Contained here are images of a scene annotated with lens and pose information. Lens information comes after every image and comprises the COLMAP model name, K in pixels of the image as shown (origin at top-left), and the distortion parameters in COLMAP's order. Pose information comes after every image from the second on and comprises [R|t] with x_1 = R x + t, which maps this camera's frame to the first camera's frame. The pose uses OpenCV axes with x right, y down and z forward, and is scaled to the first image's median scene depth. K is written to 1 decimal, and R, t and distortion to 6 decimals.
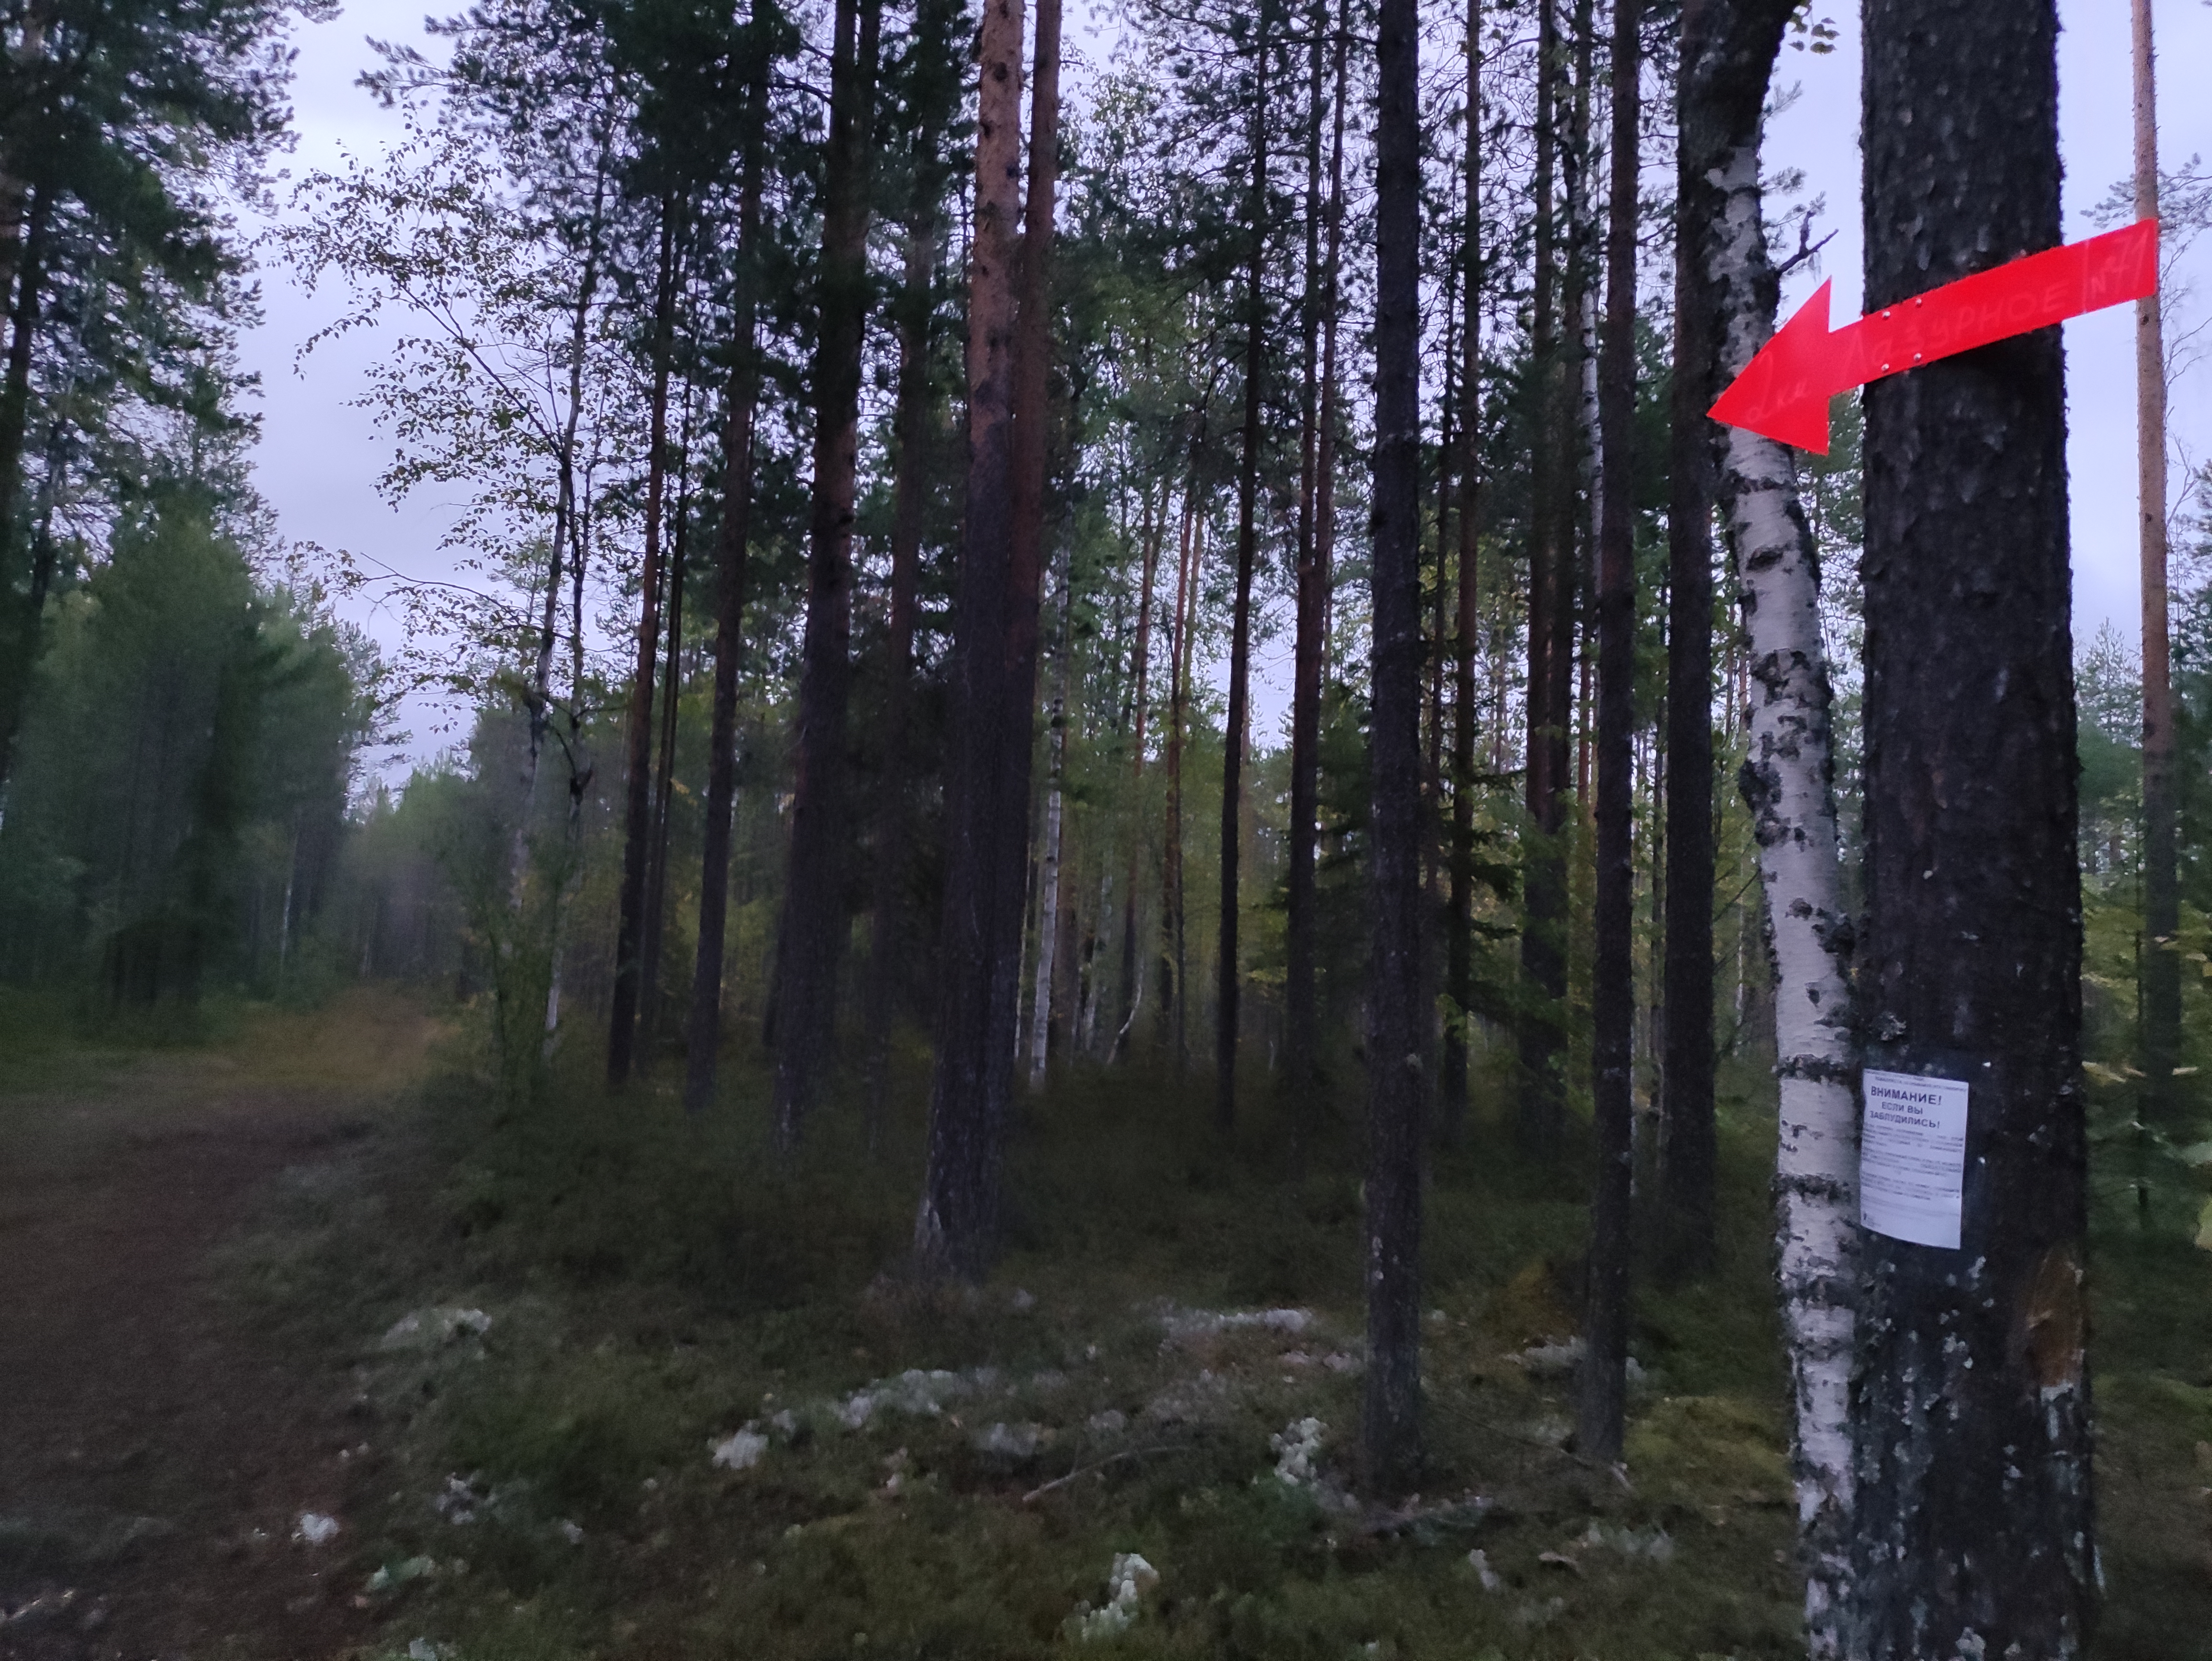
lens RADIAL K [[1628.6, 0, 1099.5], [0, 1628.6, 839.1], [0, 0, 1]] dist [0.063677, -0.051520]
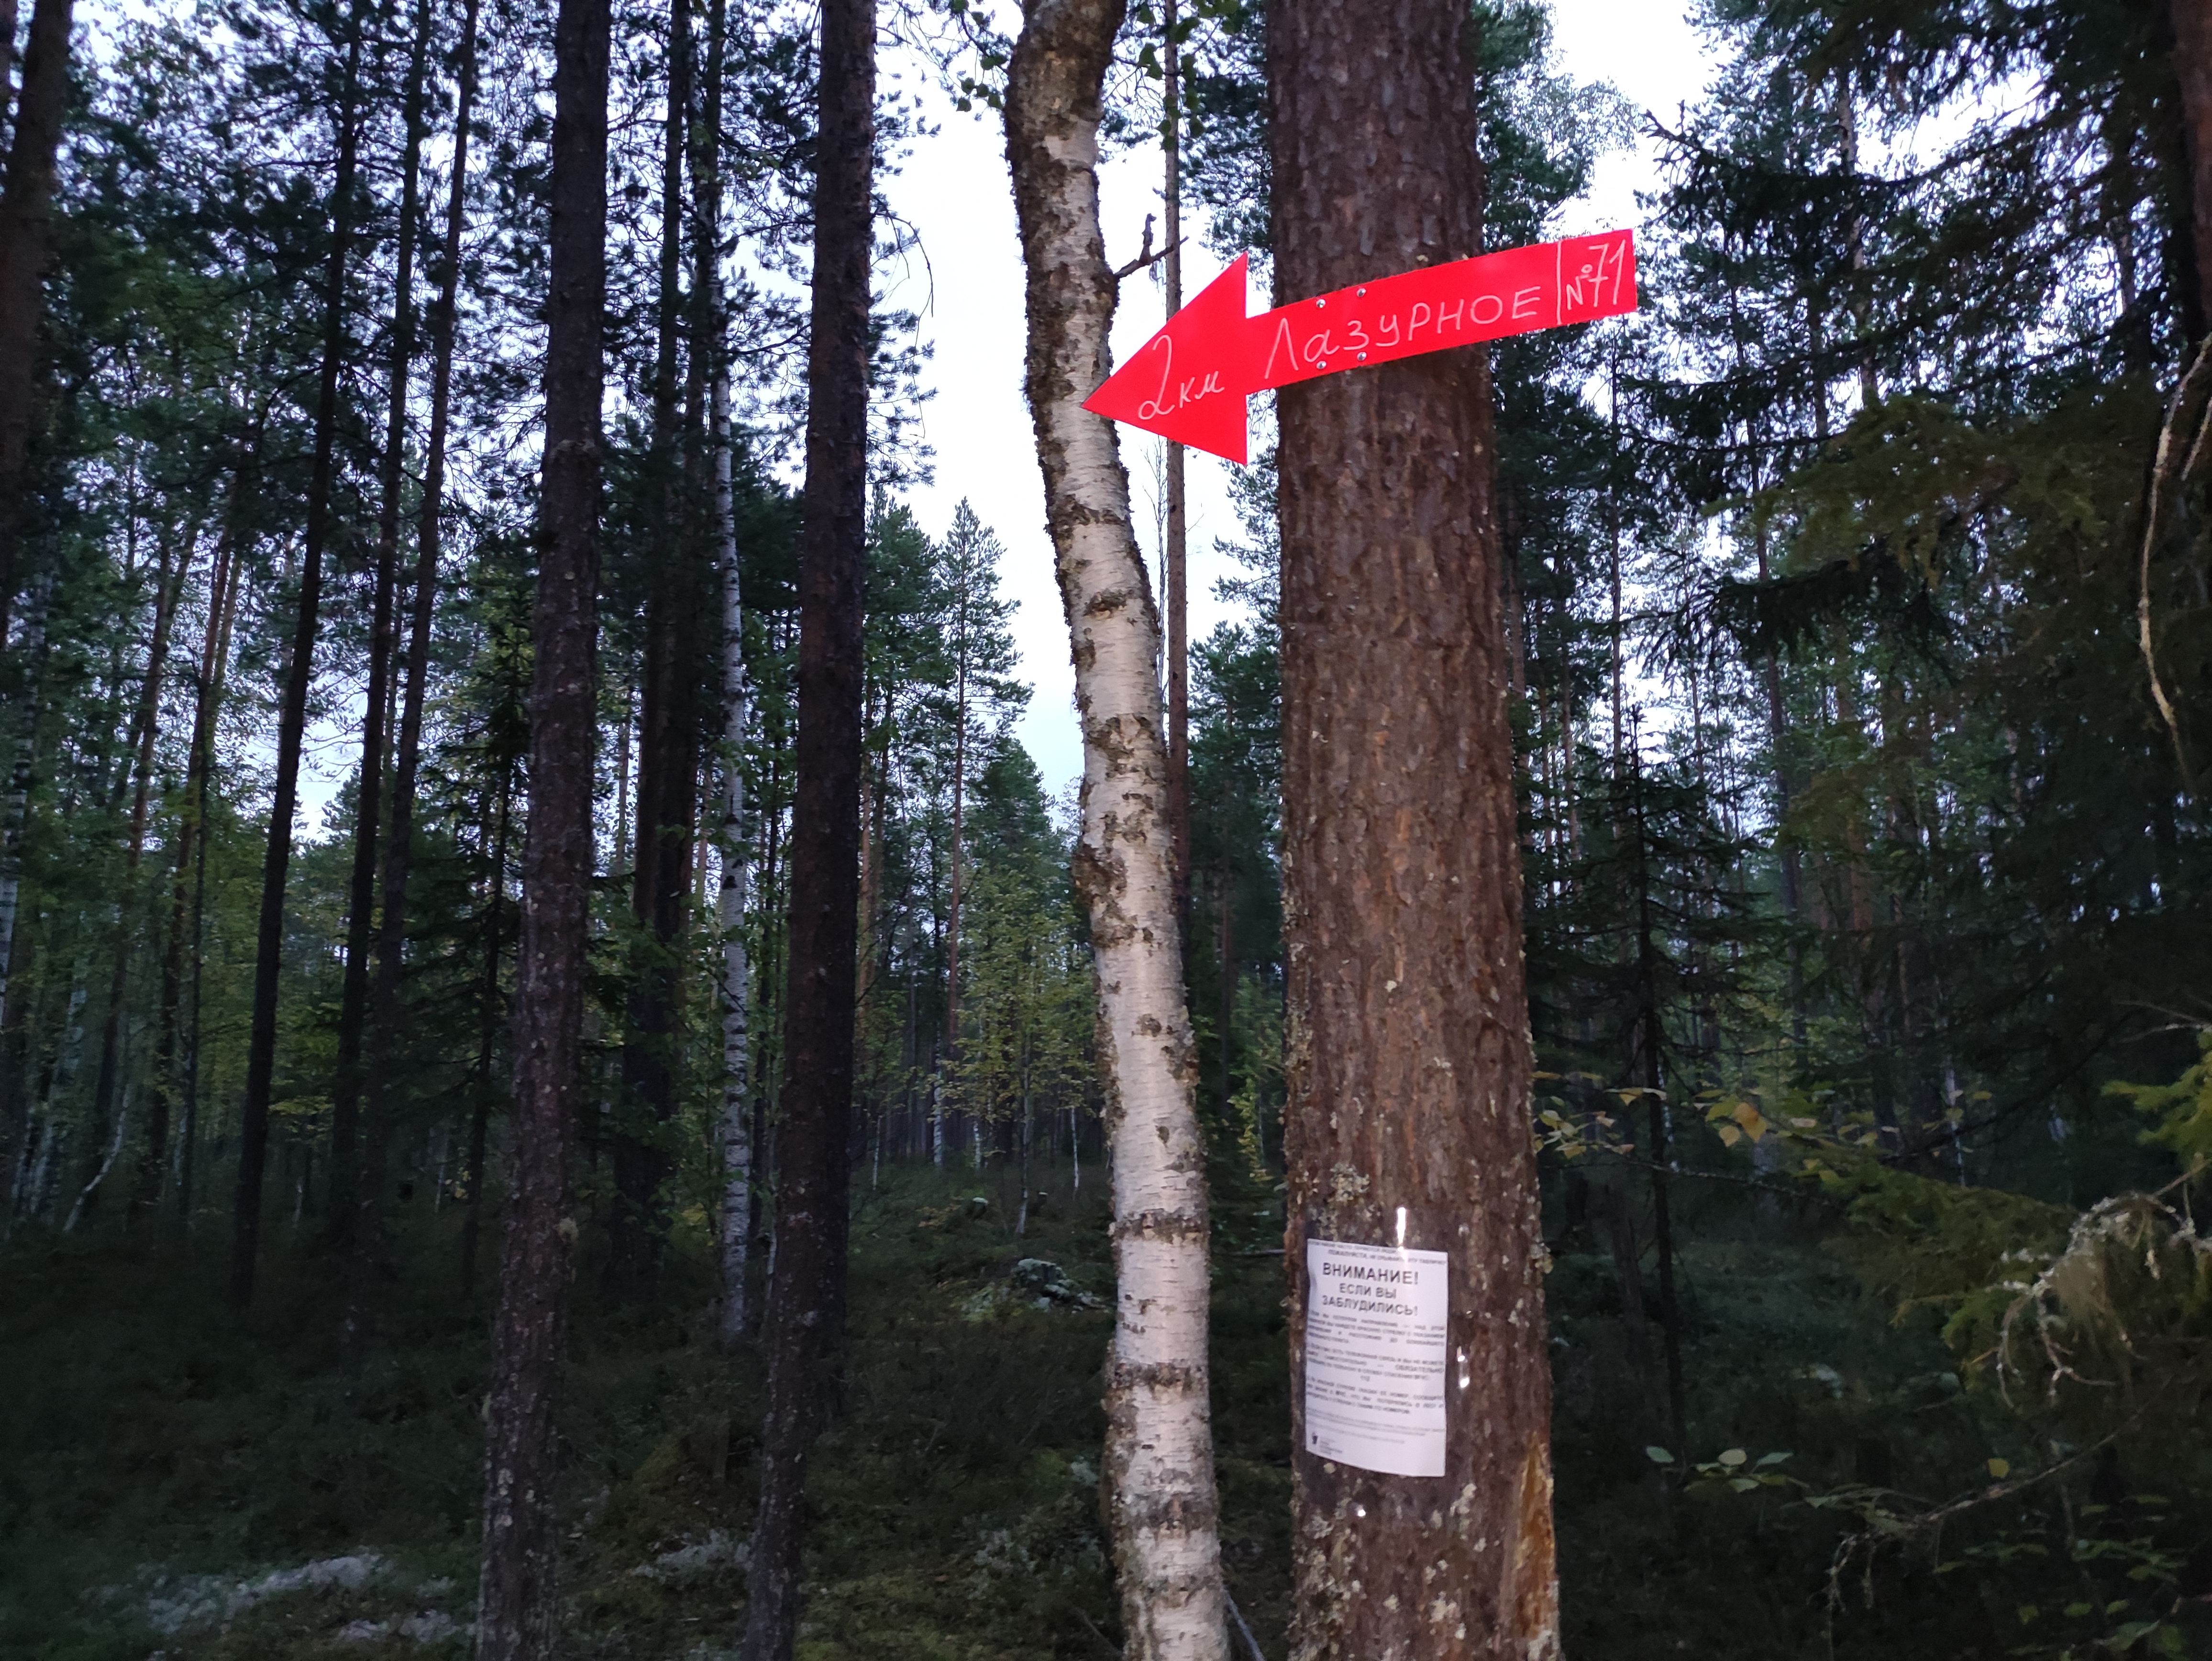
lens RADIAL K [[1628.6, 0, 1121.3], [0, 1628.6, 816.6], [0, 0, 1]] dist [0.063677, -0.051520]
pose [[0.843839, 0.053548, 0.533918, -0.023812], [-0.010200, 0.996429, -0.083813, 0.005960], [-0.536500, 0.065278, 0.841372, 0.305651]]
